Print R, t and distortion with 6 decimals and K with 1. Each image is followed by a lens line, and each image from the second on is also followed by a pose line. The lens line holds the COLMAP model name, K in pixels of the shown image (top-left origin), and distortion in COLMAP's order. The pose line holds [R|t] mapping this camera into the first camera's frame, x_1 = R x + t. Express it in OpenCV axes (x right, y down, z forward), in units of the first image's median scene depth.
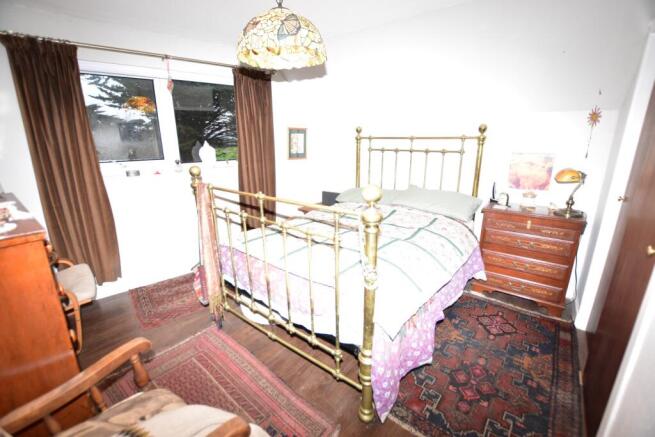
lens RADIAL K [[289.3, 0, 327.5], [0, 289.3, 218.5], [0, 0, 1]] dist [-0.003320, -0.000476]
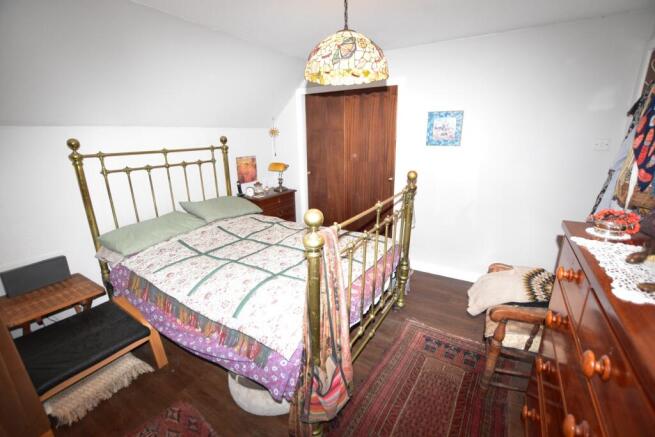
lens RADIAL K [[289.3, 0, 327.5], [0, 289.3, 218.5], [0, 0, 1]] dist [-0.003320, -0.000476]
pose [[-0.110603, -0.250936, 0.961664, -0.690130], [0.320671, 0.906842, 0.273512, -0.186721], [-0.940711, 0.338629, -0.019831, 0.663506]]
